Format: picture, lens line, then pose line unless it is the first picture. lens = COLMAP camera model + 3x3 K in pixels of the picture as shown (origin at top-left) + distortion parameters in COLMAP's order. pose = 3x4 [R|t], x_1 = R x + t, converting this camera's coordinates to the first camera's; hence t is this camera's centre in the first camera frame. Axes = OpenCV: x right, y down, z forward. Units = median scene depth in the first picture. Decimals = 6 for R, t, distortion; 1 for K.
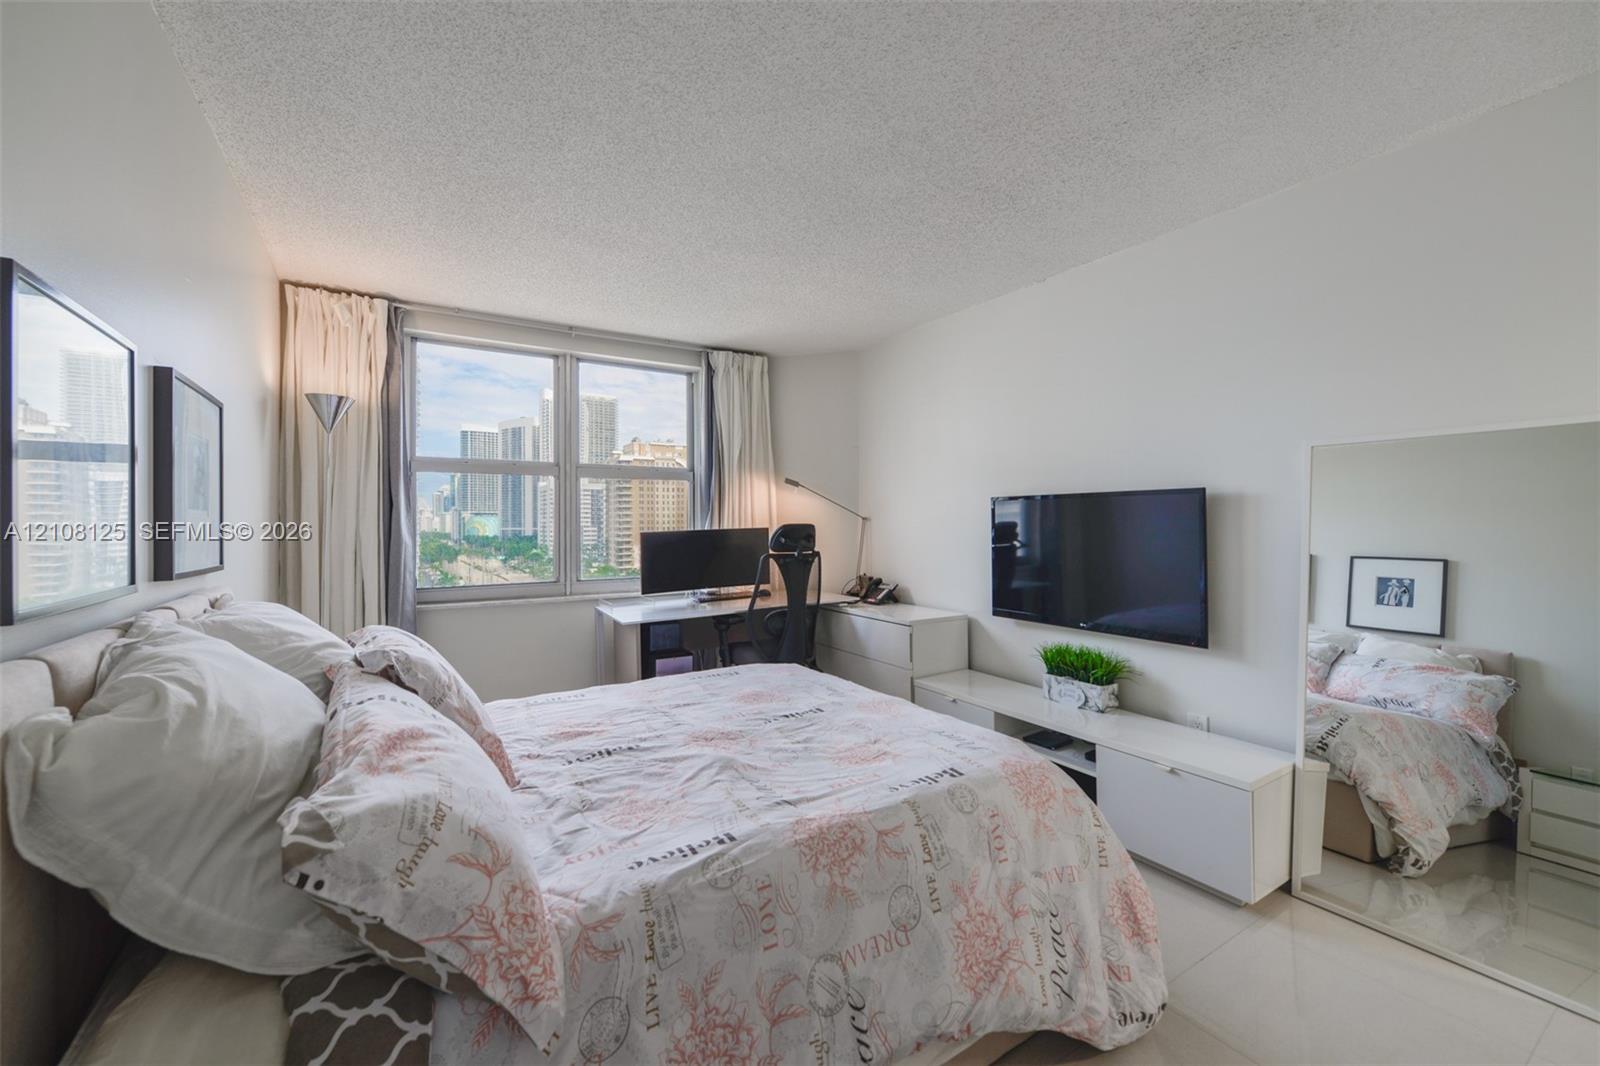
lens RADIAL K [[640.1, 0, 799.8], [0, 640.1, 519.9], [0, 0, 1]] dist [0.000696, -0.000034]
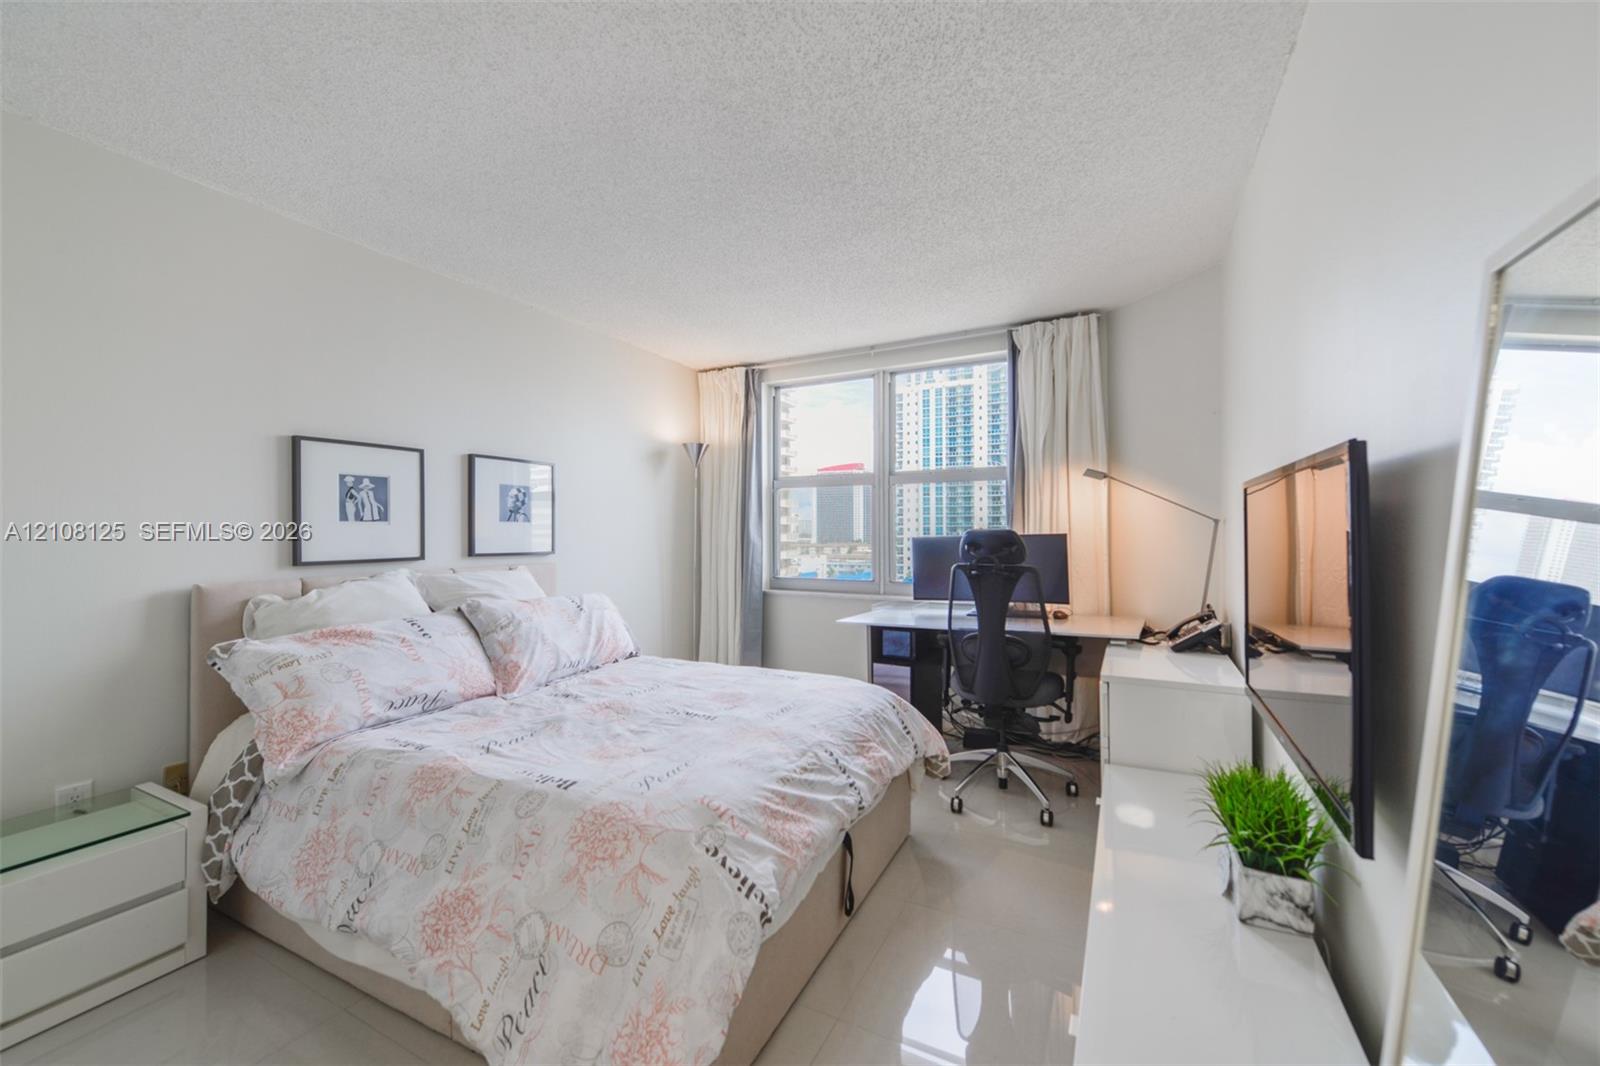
lens RADIAL K [[645.1, 0, 787.9], [0, 645.1, 530.2], [0, 0, 1]] dist [0.001259, -0.000112]
pose [[0.493718, 0.003142, -0.869616, 0.643766], [0.007103, 0.999946, 0.007645, -0.000497], [0.869593, -0.009951, 0.493669, 0.411573]]
